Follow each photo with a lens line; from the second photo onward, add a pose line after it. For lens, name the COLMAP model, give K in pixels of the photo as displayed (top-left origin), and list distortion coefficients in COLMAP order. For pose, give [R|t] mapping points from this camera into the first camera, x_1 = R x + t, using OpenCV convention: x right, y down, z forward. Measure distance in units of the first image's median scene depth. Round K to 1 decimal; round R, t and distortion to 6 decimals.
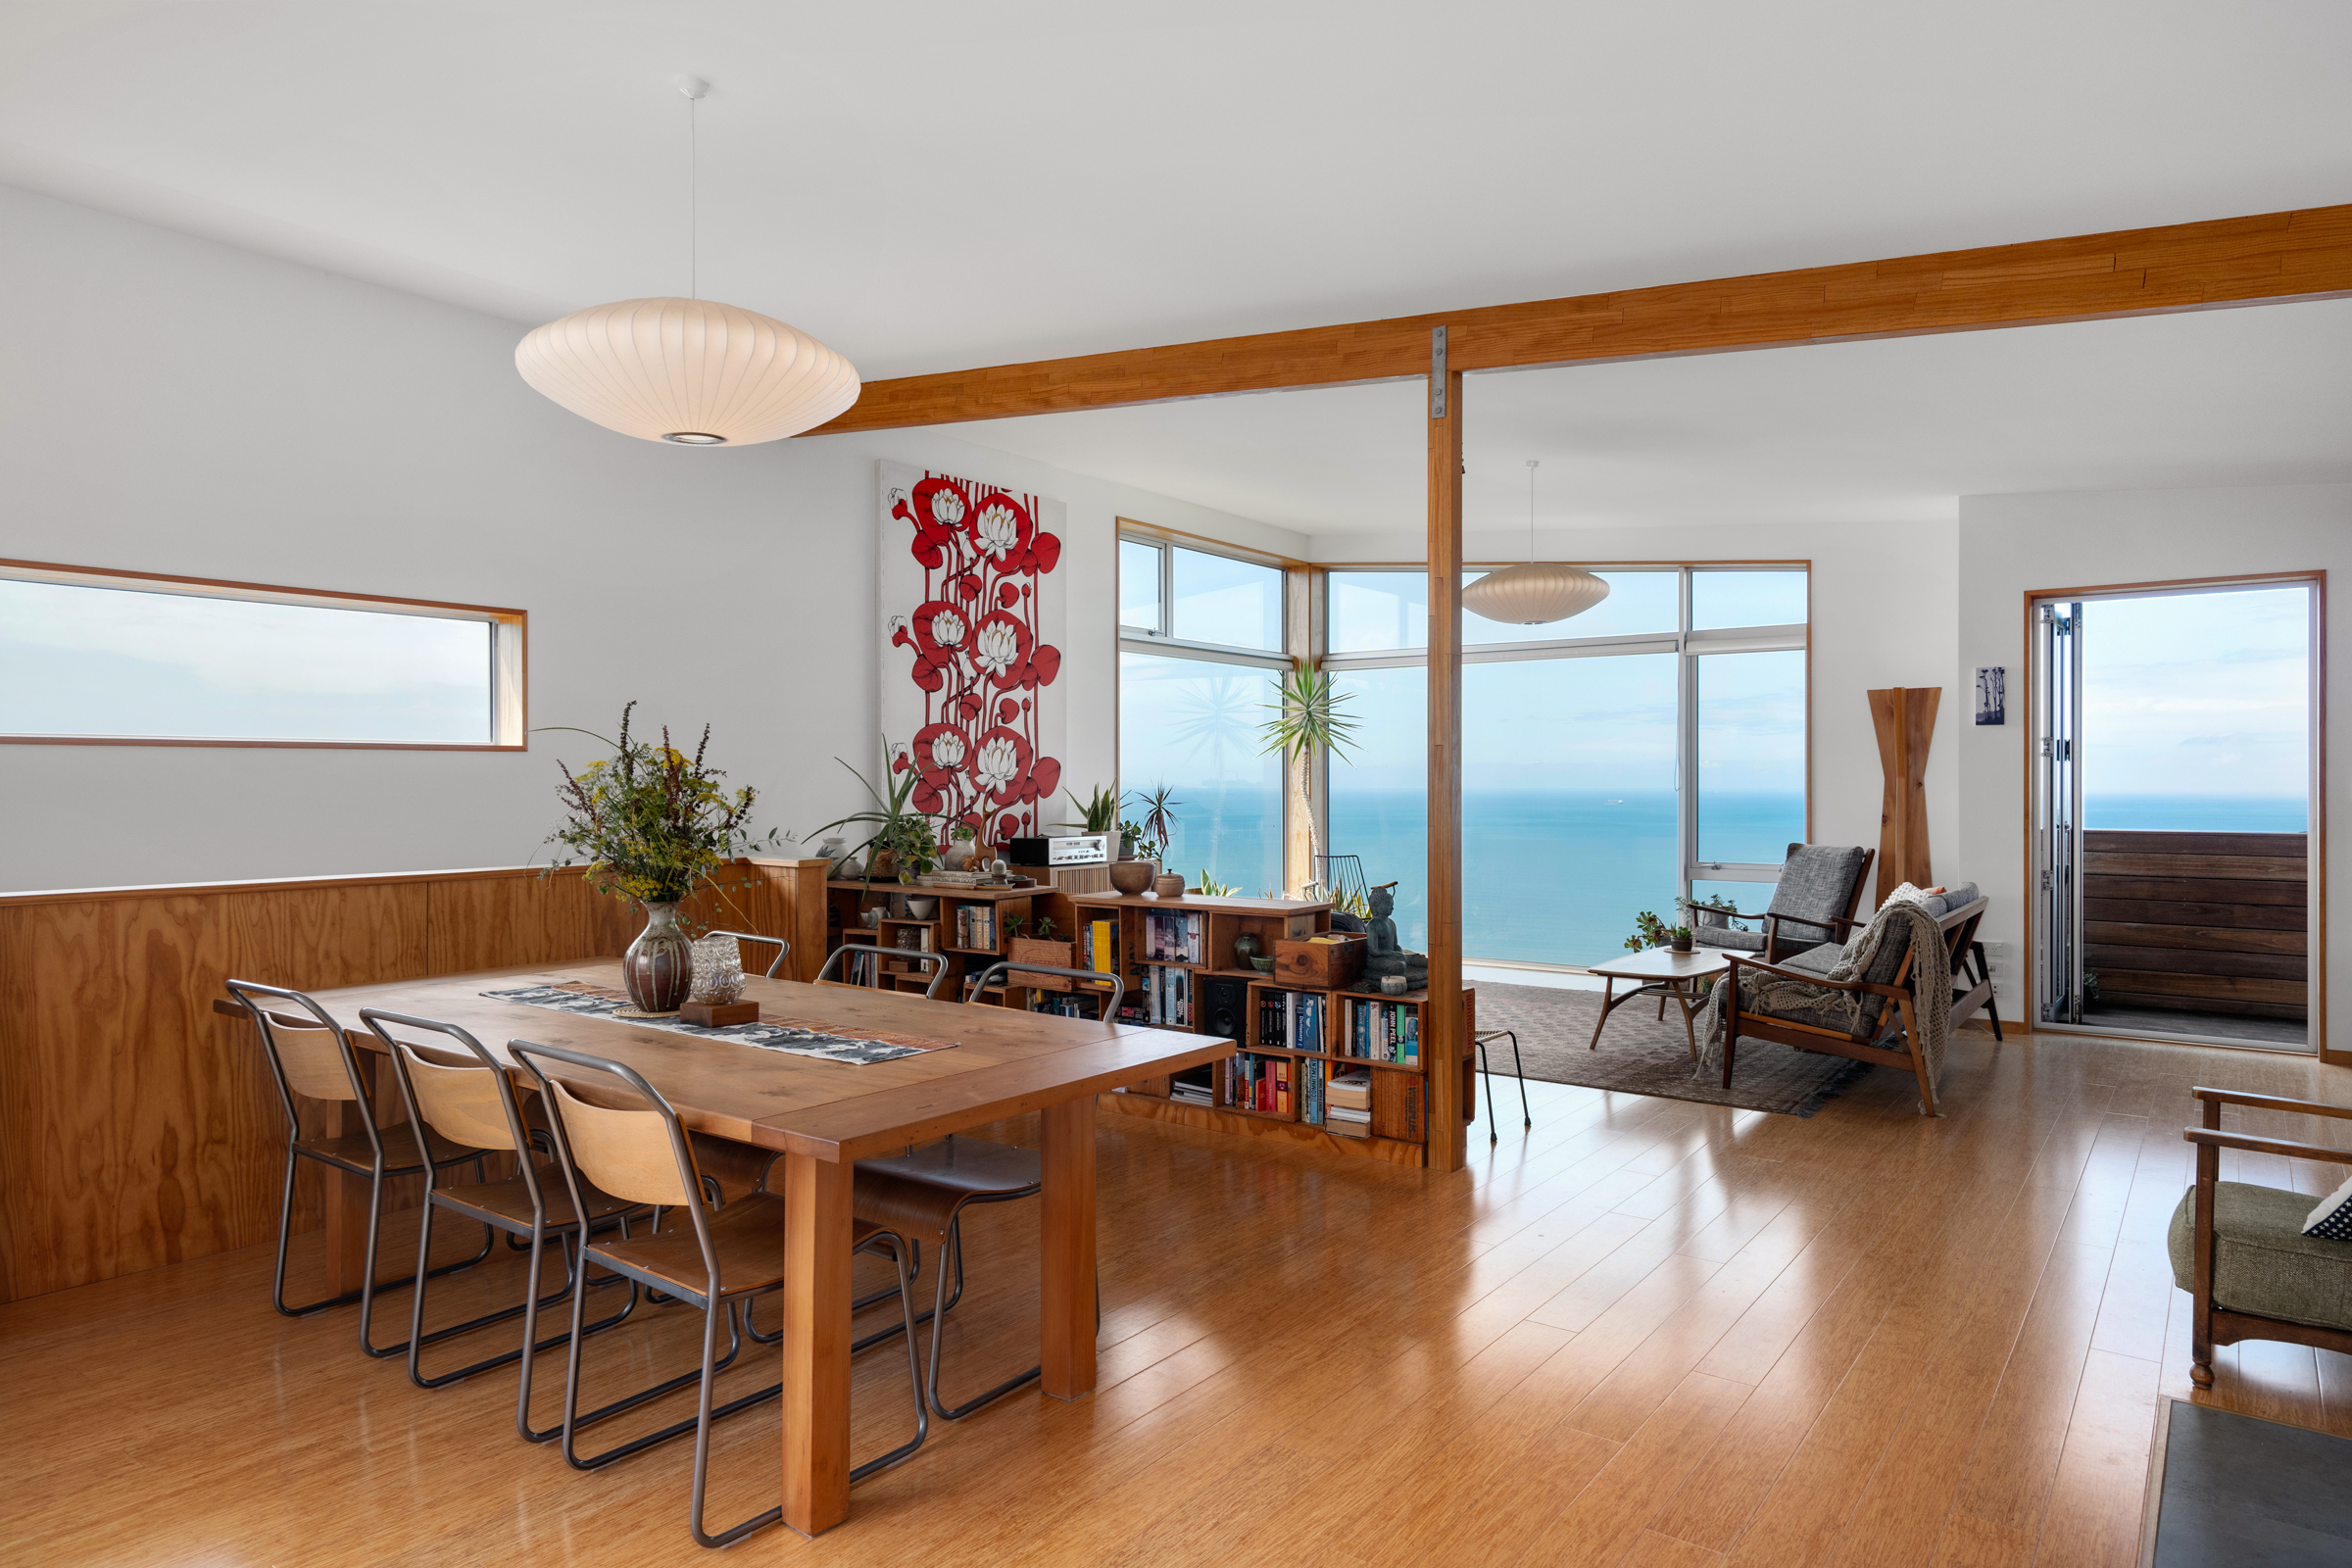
lens RADIAL K [[1429.0, 0, 1170.7], [0, 1429.0, 780.3], [0, 0, 1]] dist [0.000069, -0.000721]
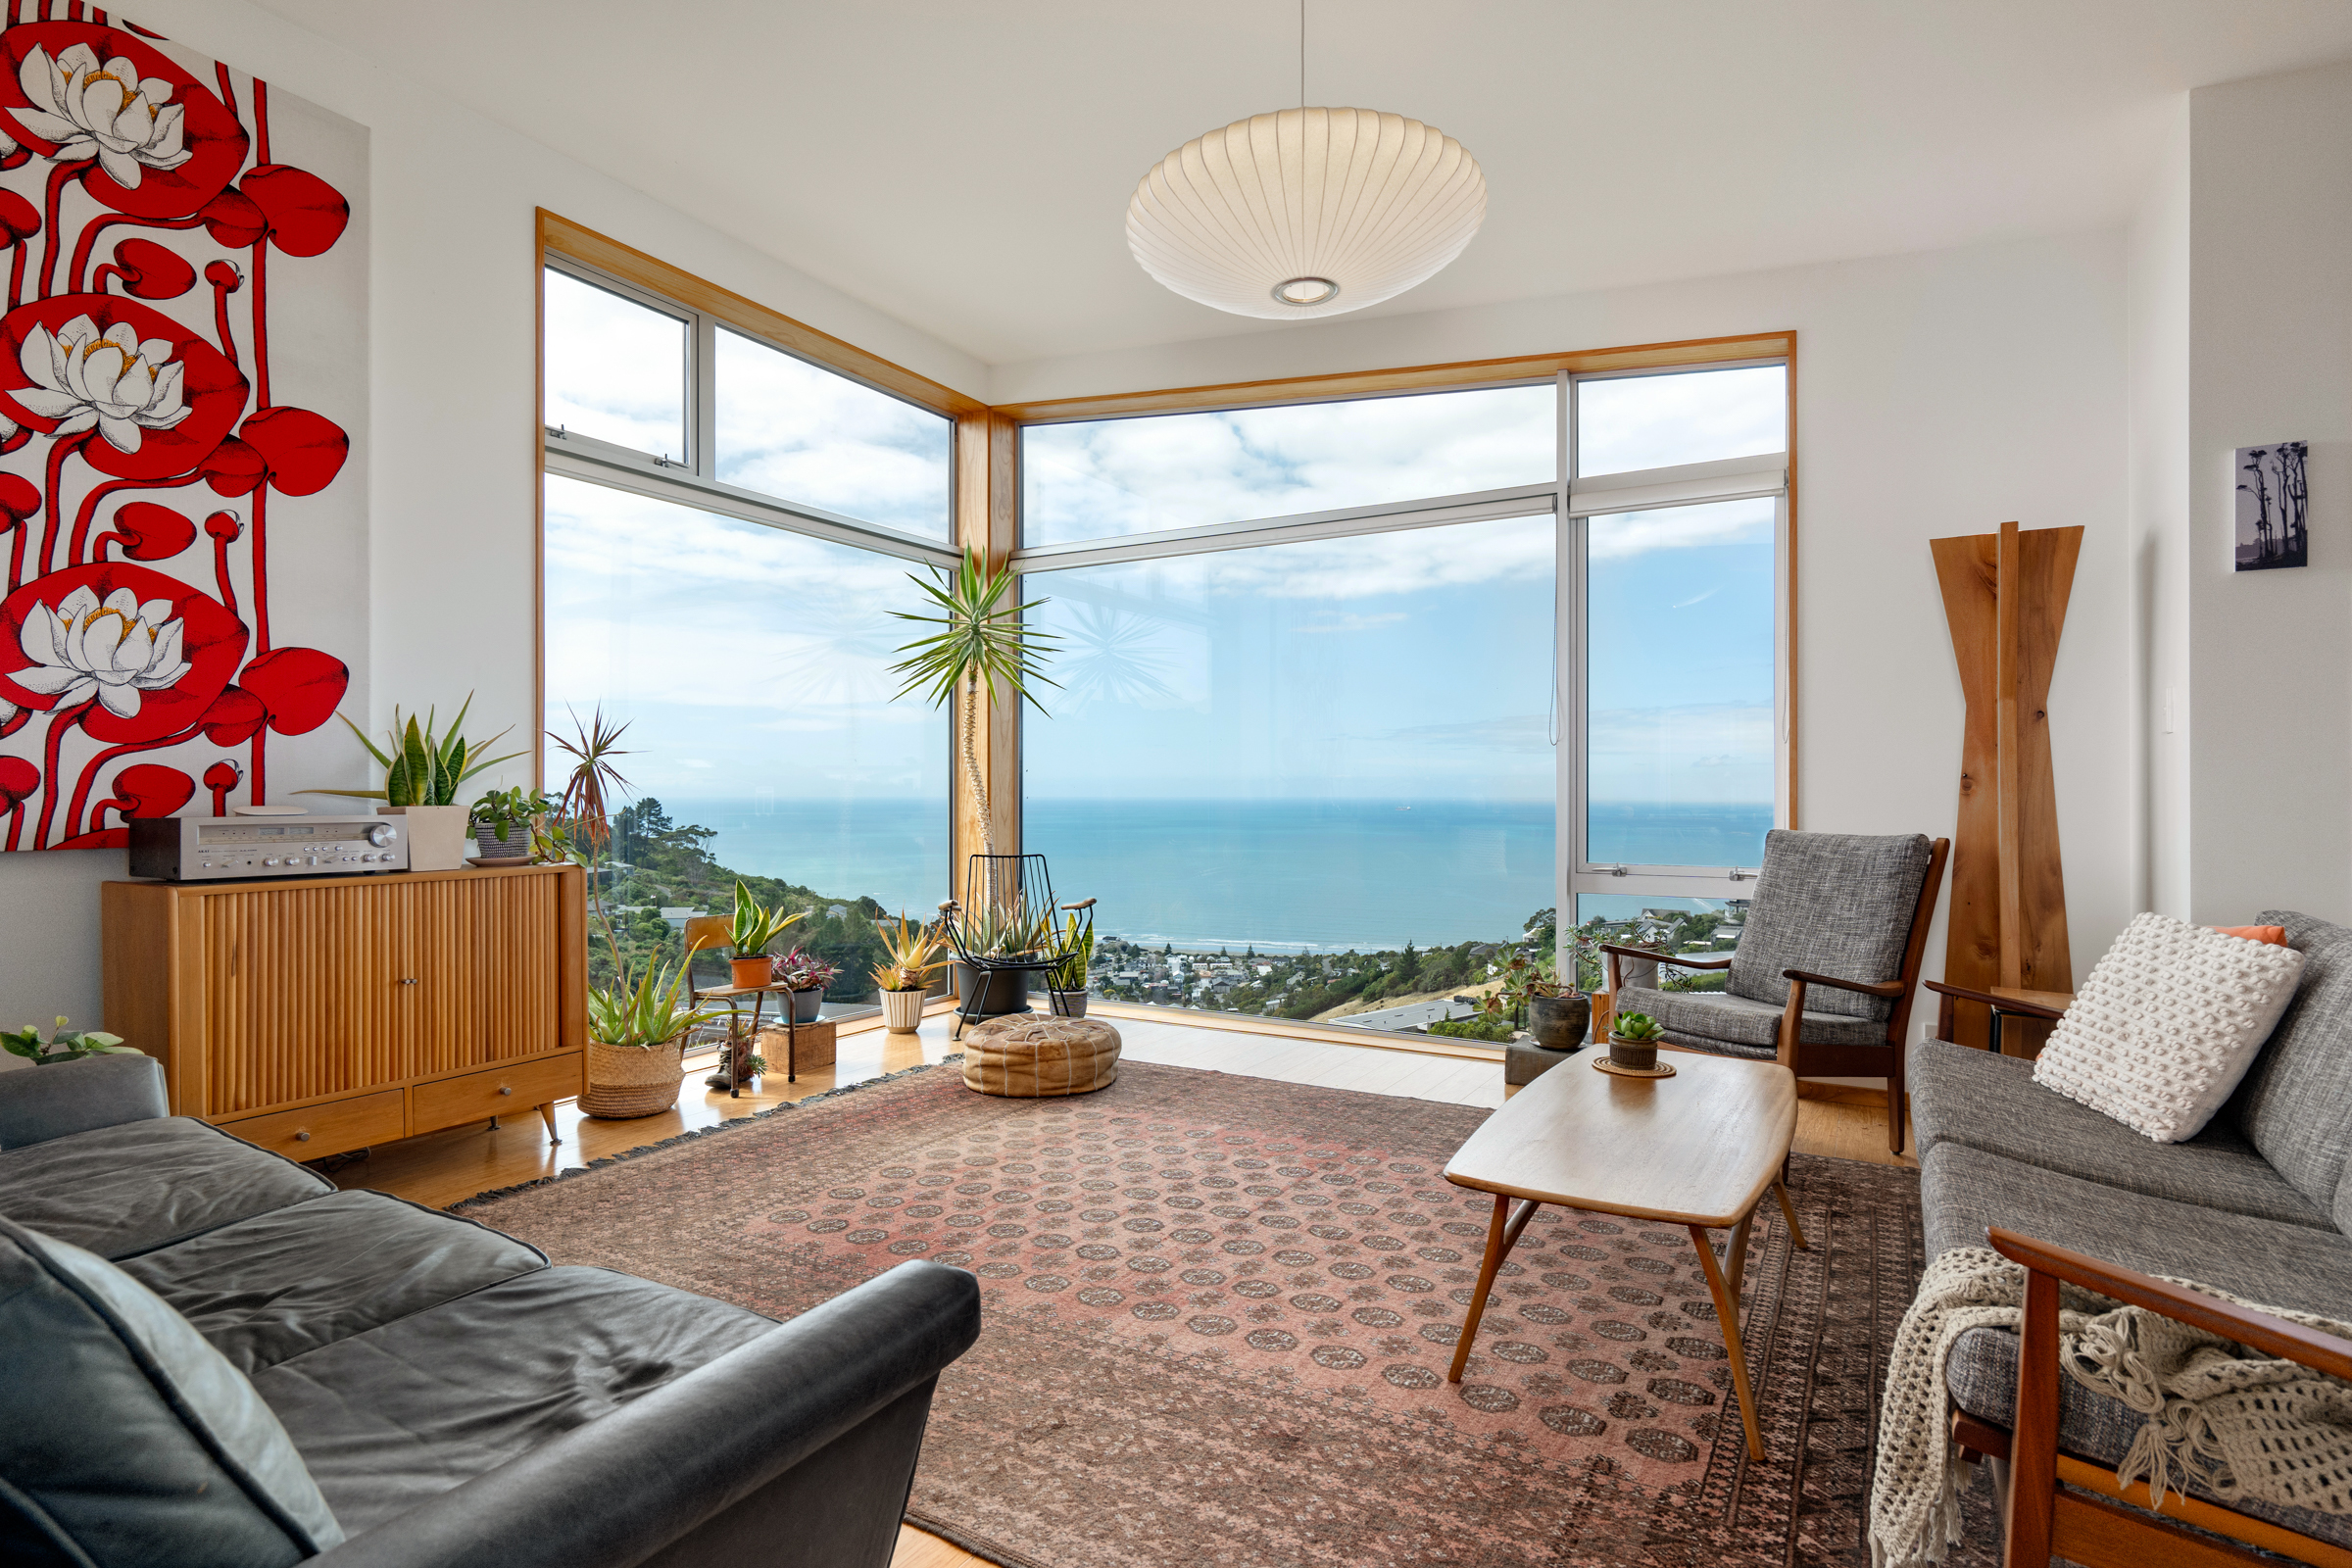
lens RADIAL K [[1163.9, 0, 1176.2], [0, 1163.9, 787.9], [0, 0, 1]] dist [0.000880, -0.000293]
pose [[0.993882, 0.002043, 0.110427, 0.158595], [-0.001655, 0.999992, -0.003609, 0.030857], [-0.110434, 0.003404, 0.993878, 0.591830]]
